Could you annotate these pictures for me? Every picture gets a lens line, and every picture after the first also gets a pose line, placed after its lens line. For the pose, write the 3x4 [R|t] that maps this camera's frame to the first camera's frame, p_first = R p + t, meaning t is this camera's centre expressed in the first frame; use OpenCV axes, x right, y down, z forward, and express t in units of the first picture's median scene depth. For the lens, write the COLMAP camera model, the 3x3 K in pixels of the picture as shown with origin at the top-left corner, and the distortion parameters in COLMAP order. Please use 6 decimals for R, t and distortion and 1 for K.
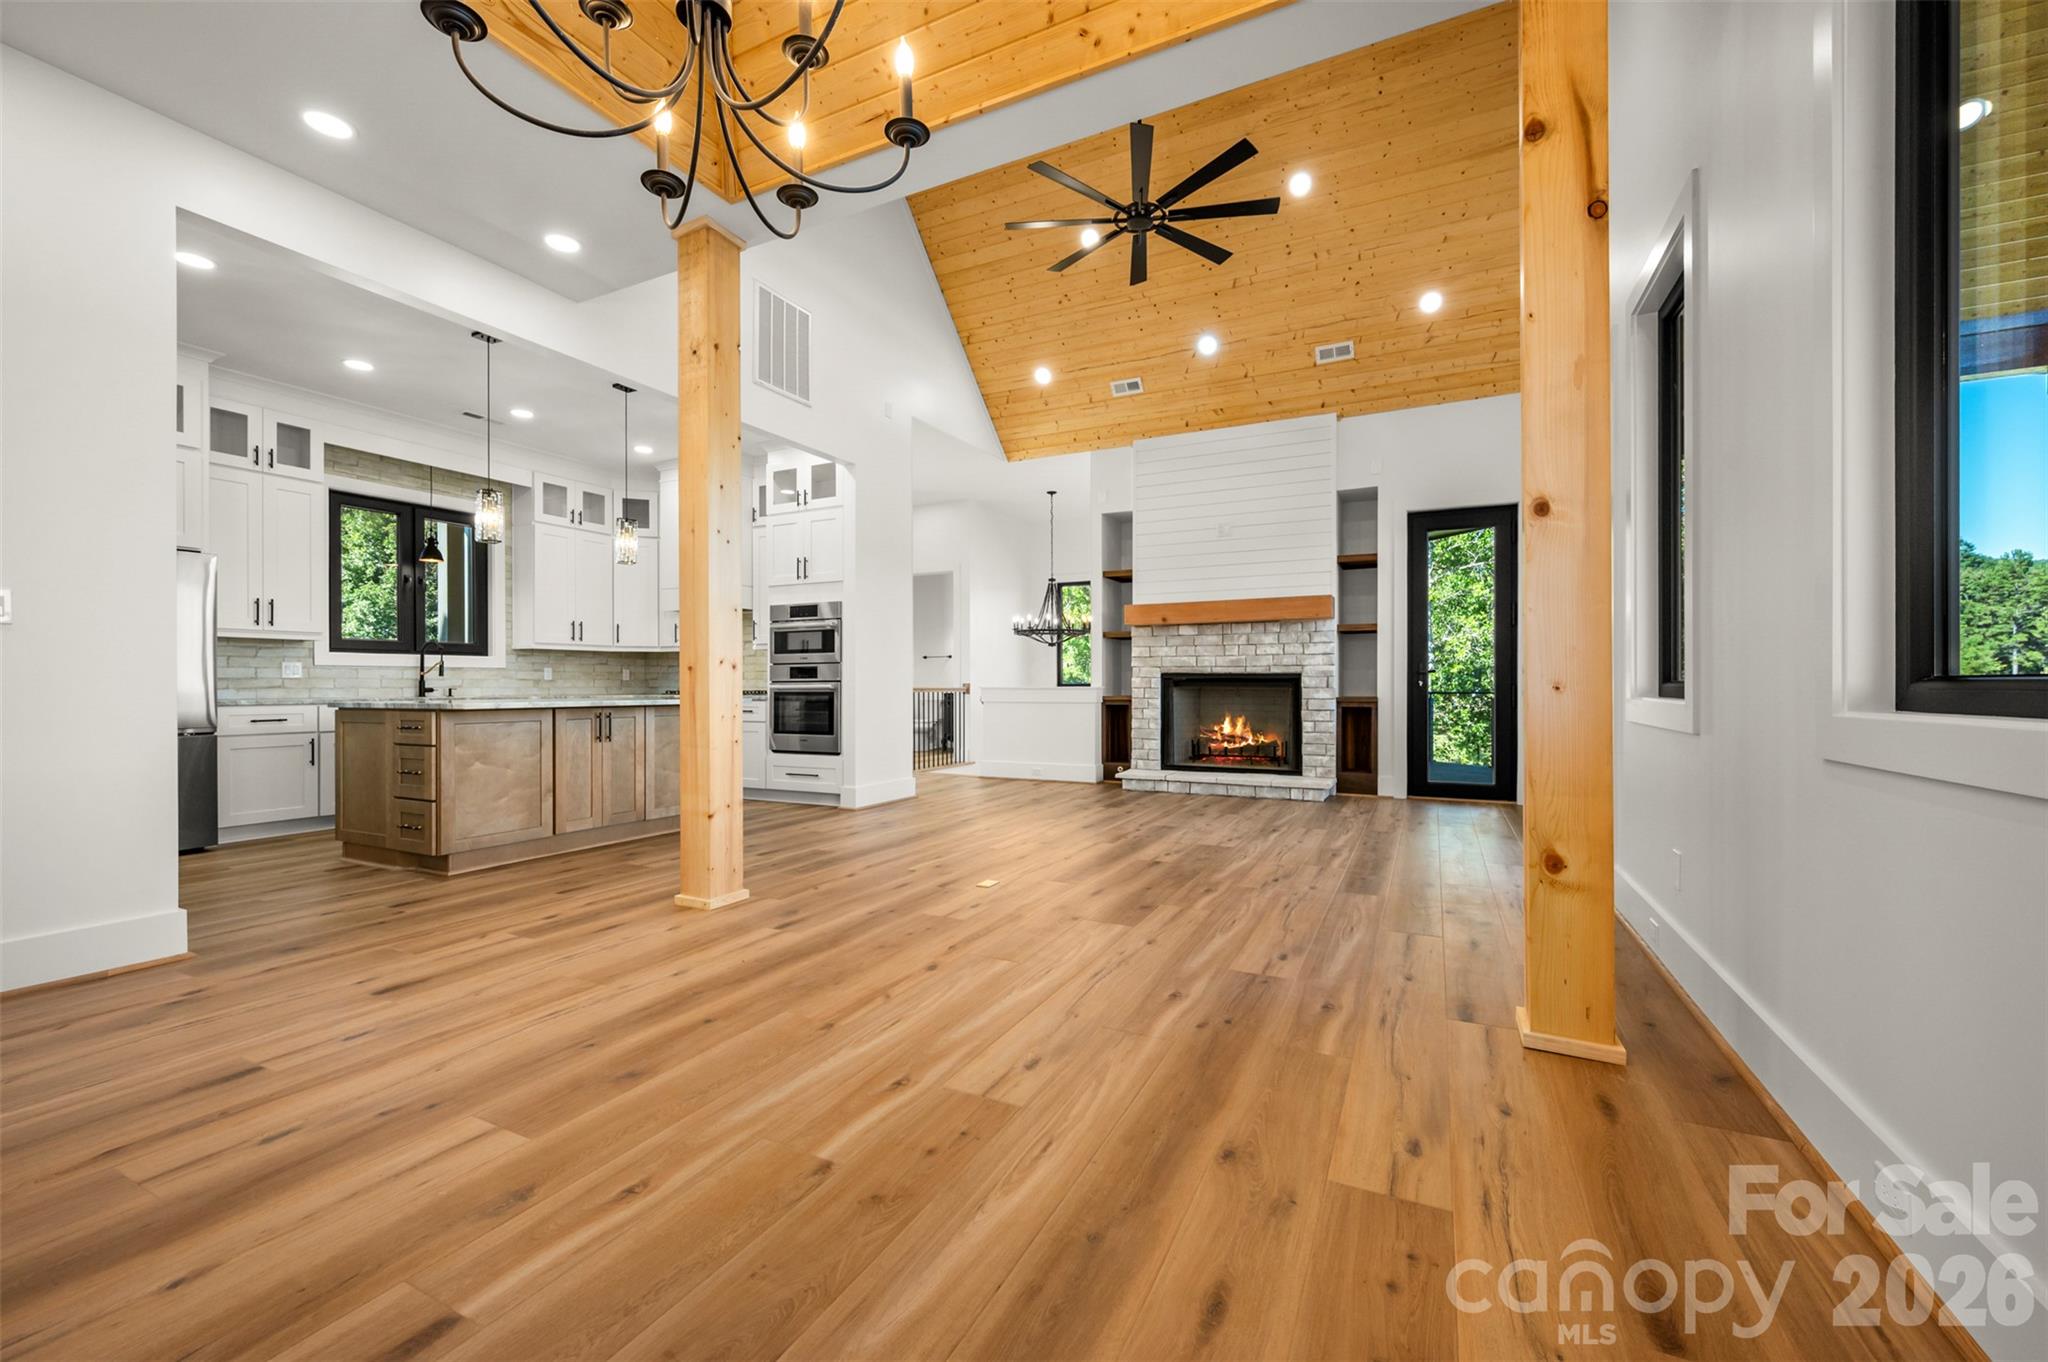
lens RADIAL K [[818.5, 0, 1029.0], [0, 818.5, 683.9], [0, 0, 1]] dist [-0.001865, 0.000376]
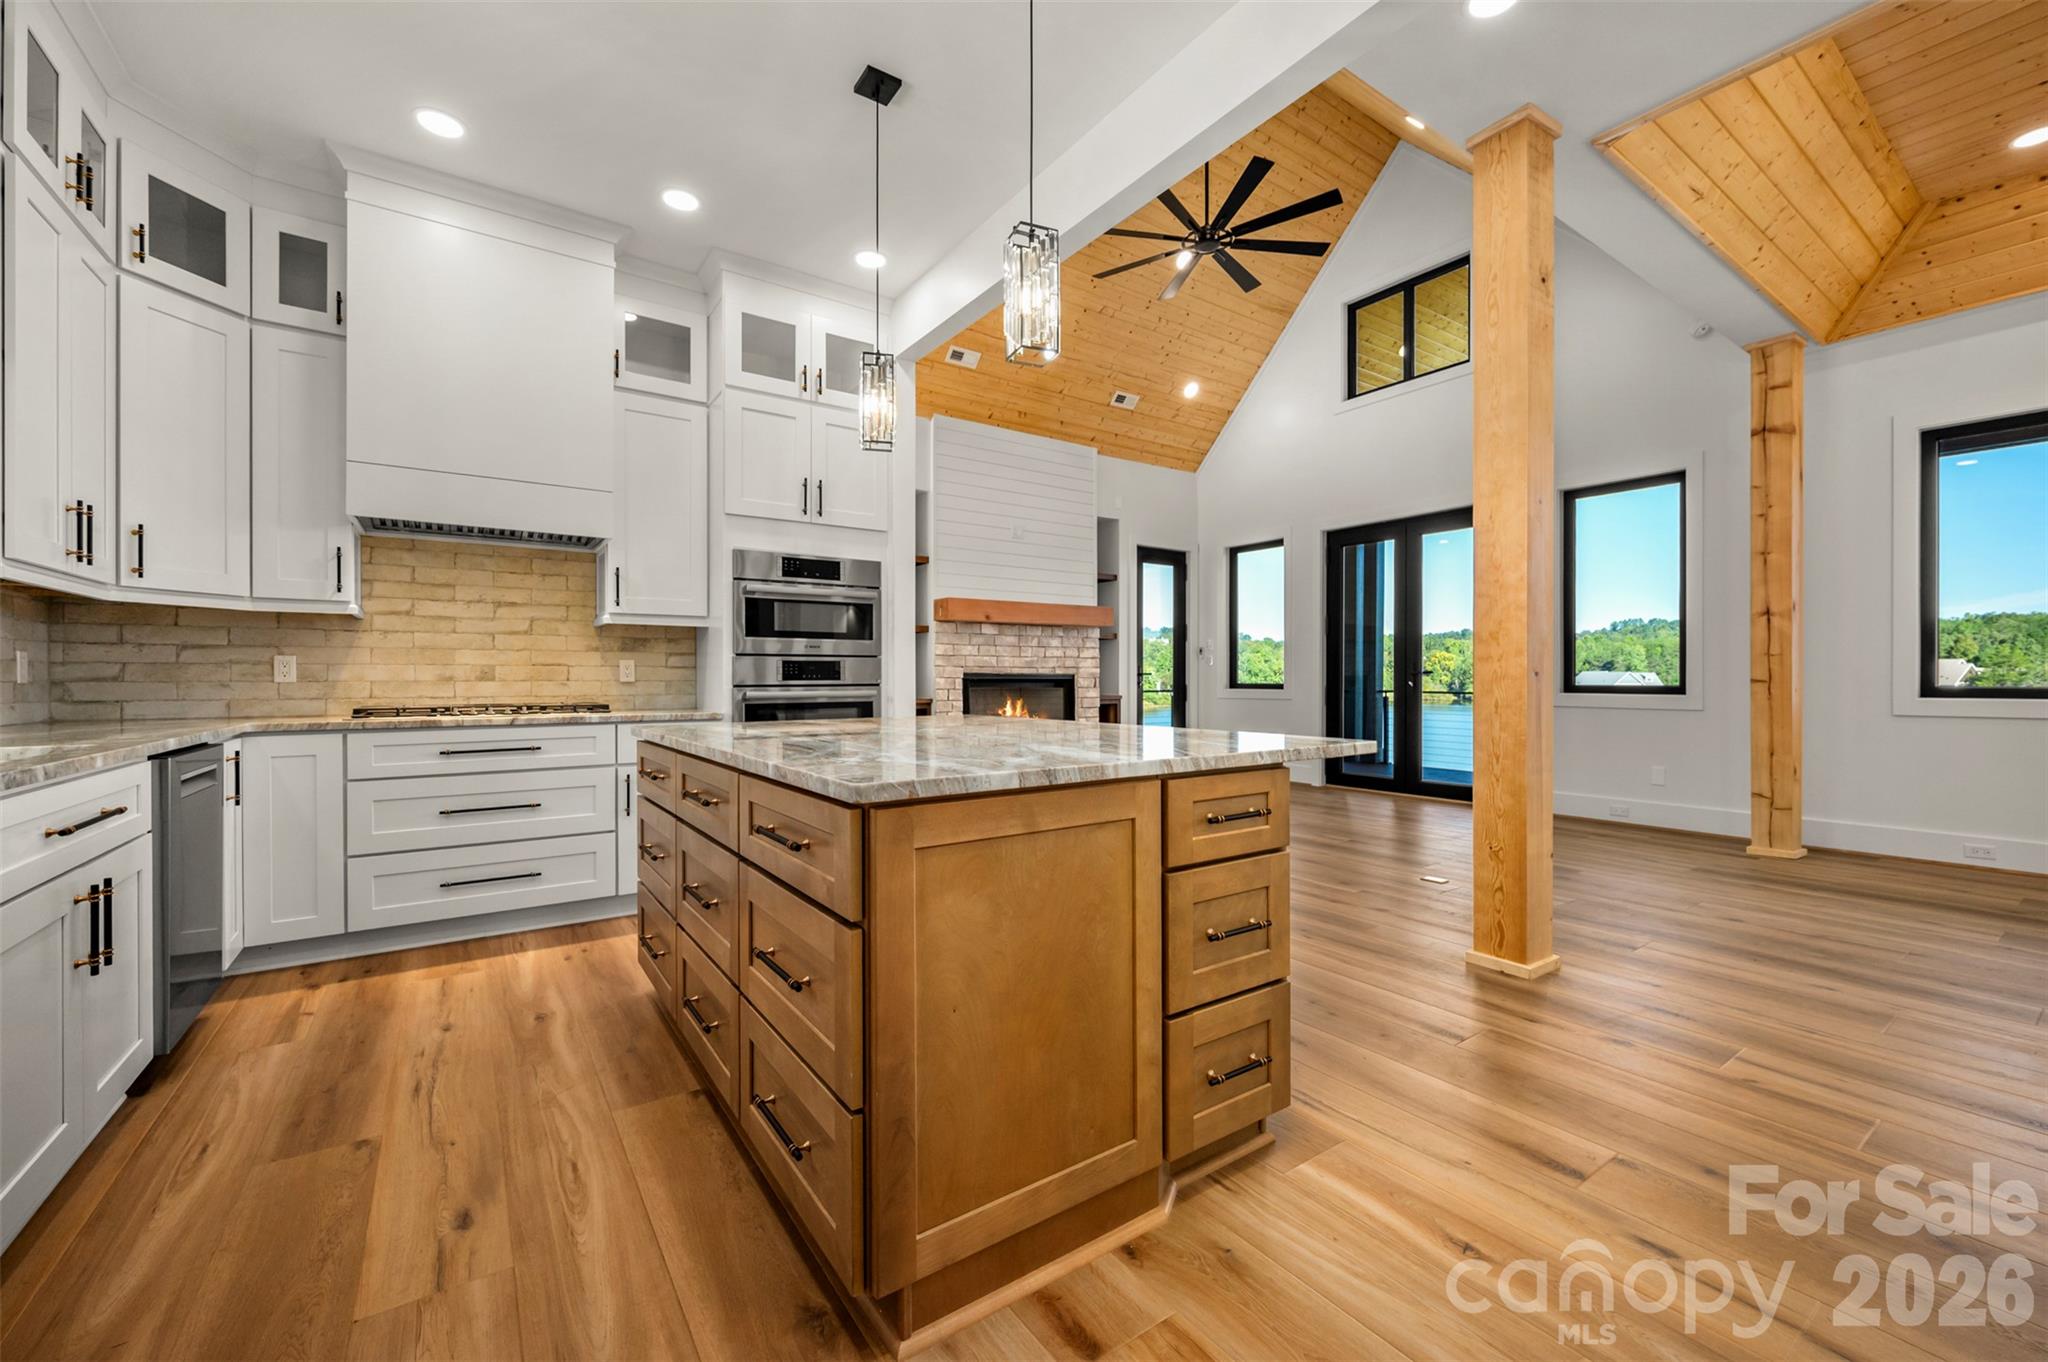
lens RADIAL K [[818.5, 0, 1026.6], [0, 818.5, 683.4], [0, 0, 1]] dist [-0.001865, 0.000376]
pose [[0.478828, -0.004085, 0.877899, -0.813460], [-0.000445, 0.999988, 0.004896, -0.008088], [-0.877908, -0.002735, 0.478821, 0.636795]]
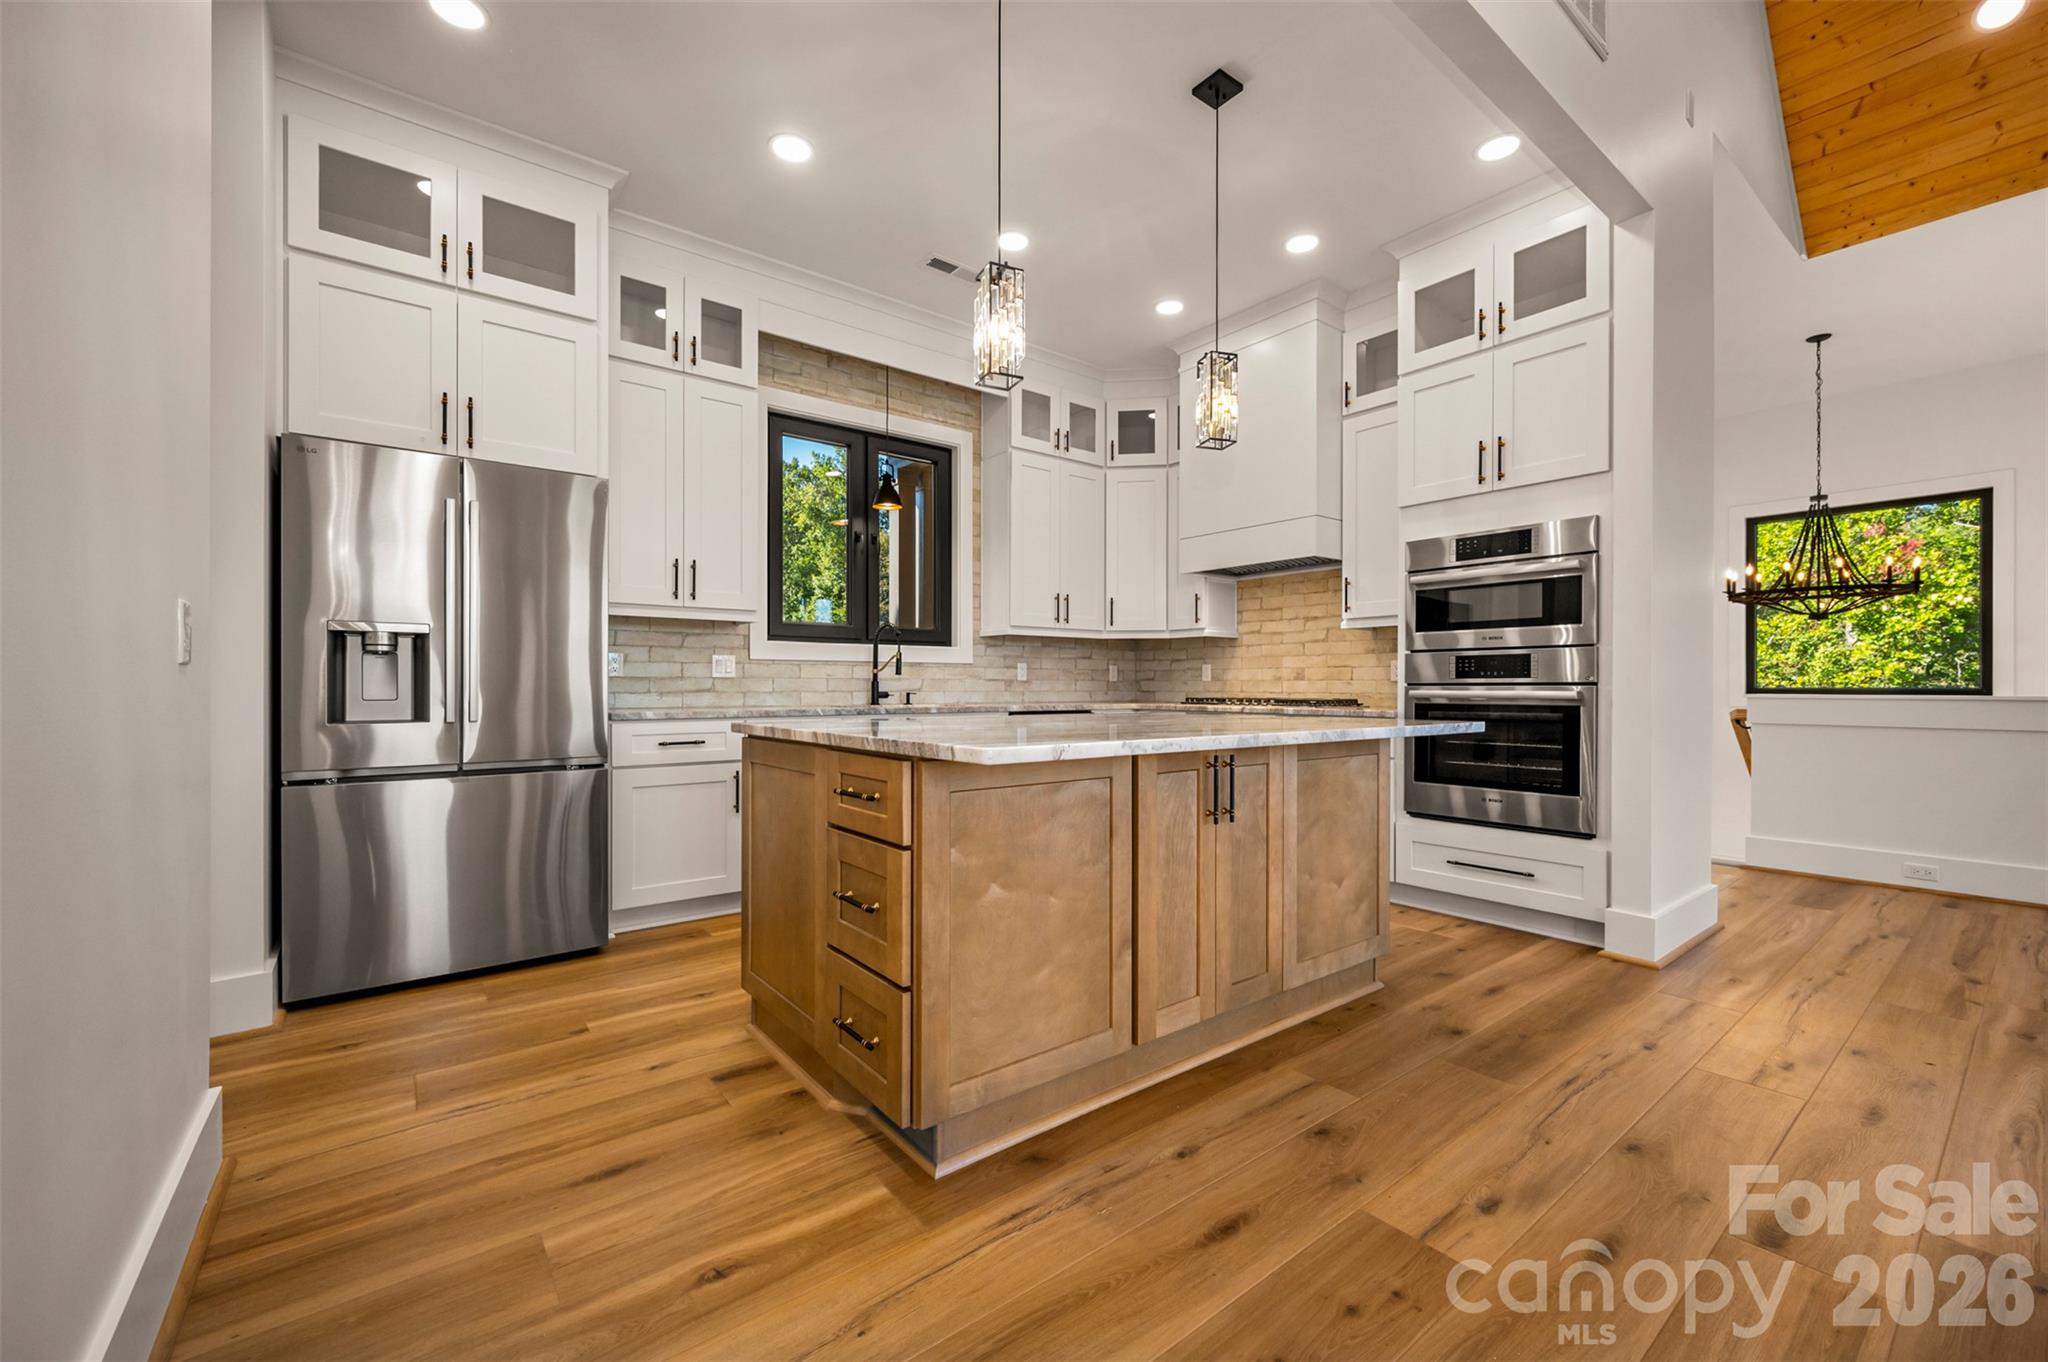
lens RADIAL K [[818.5, 0, 1025.8], [0, 818.5, 684.1], [0, 0, 1]] dist [-0.001865, 0.000376]
pose [[0.899673, 0.002565, -0.436558, -0.350635], [-0.003070, 0.999995, -0.000450, -0.001913], [0.436554, 0.001745, 0.899676, 0.466178]]
